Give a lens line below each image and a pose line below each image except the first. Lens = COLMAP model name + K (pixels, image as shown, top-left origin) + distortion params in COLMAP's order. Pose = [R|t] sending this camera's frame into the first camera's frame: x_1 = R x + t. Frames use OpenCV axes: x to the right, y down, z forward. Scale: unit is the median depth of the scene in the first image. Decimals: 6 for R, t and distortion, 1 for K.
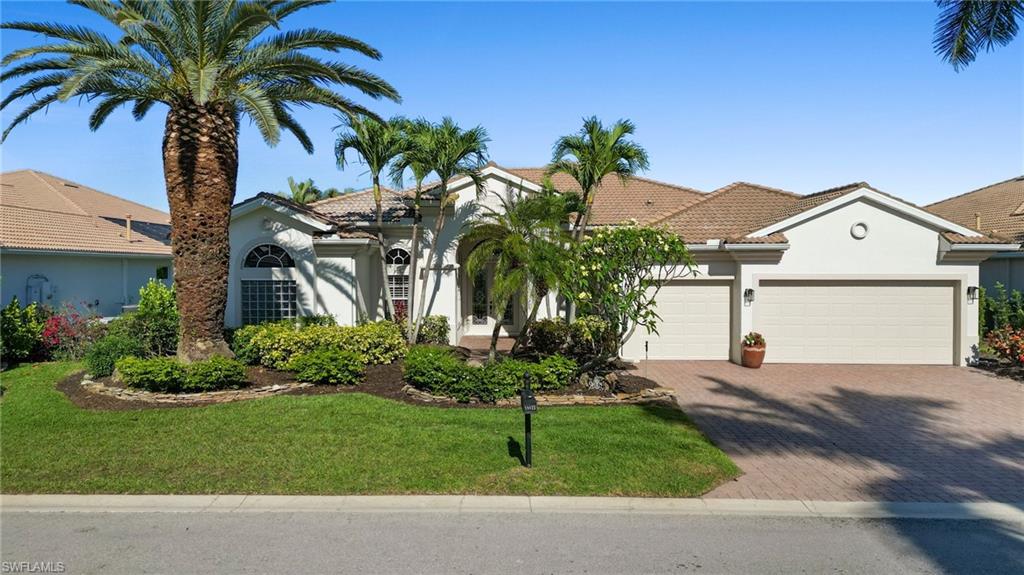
lens RADIAL K [[701.3, 0, 472.7], [0, 701.3, 293.1], [0, 0, 1]] dist [0.040822, -0.036470]
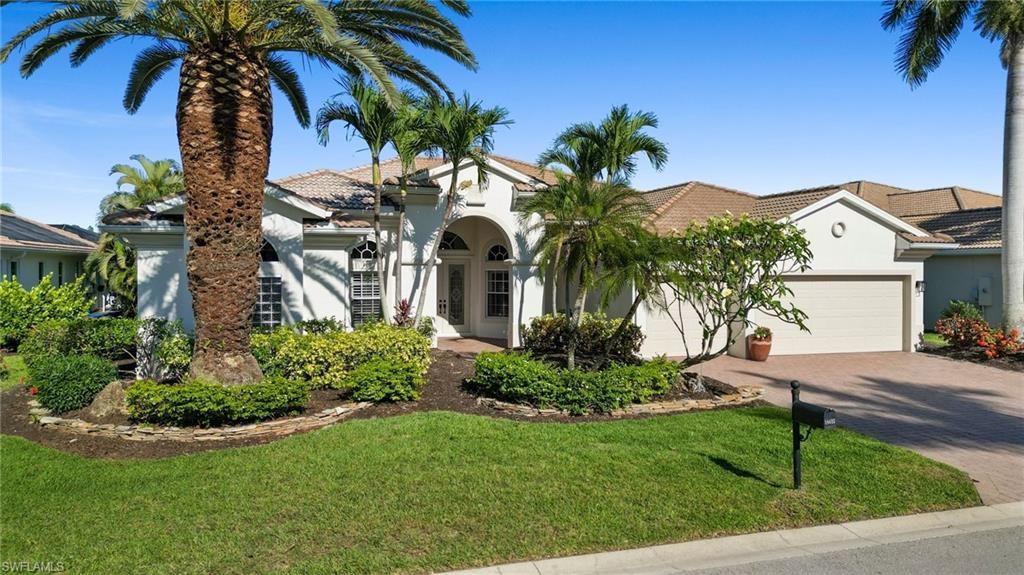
lens RADIAL K [[701.3, 0, 508.2], [0, 701.3, 285.0], [0, 0, 1]] dist [0.040822, -0.036470]
pose [[0.949170, -0.006340, 0.314701, -0.272482], [0.008574, 0.999947, -0.005717, -0.002000], [-0.314648, 0.008125, 0.949173, 0.139593]]
